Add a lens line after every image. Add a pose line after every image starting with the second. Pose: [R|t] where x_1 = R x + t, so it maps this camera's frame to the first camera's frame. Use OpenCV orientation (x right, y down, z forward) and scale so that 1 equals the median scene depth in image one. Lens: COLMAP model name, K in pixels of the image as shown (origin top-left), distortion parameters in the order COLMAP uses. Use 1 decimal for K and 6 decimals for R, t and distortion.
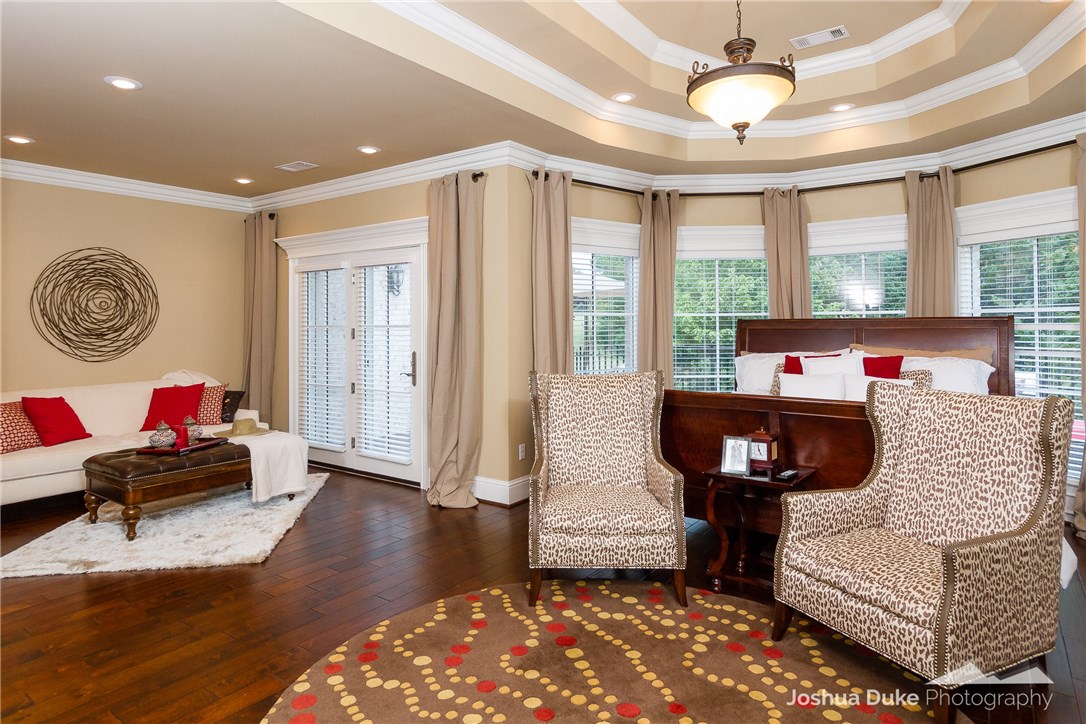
lens RADIAL K [[639.5, 0, 523.5], [0, 639.5, 316.4], [0, 0, 1]] dist [-0.006850, 0.000682]
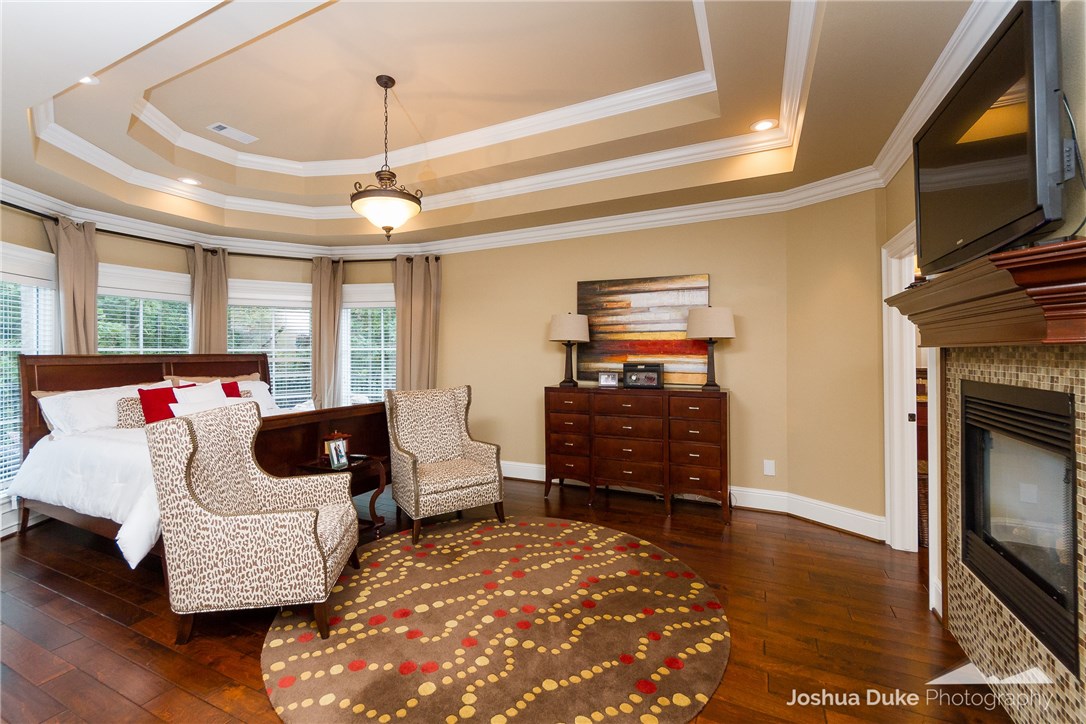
lens RADIAL K [[452.8, 0, 541.8], [0, 452.8, 355.6], [0, 0, 1]] dist [-0.000031, -0.000015]
pose [[-0.194956, -0.001180, 0.980811, -0.904741], [-0.002731, 0.999996, 0.000661, 0.004905], [-0.980808, -0.002550, -0.194959, 0.962154]]
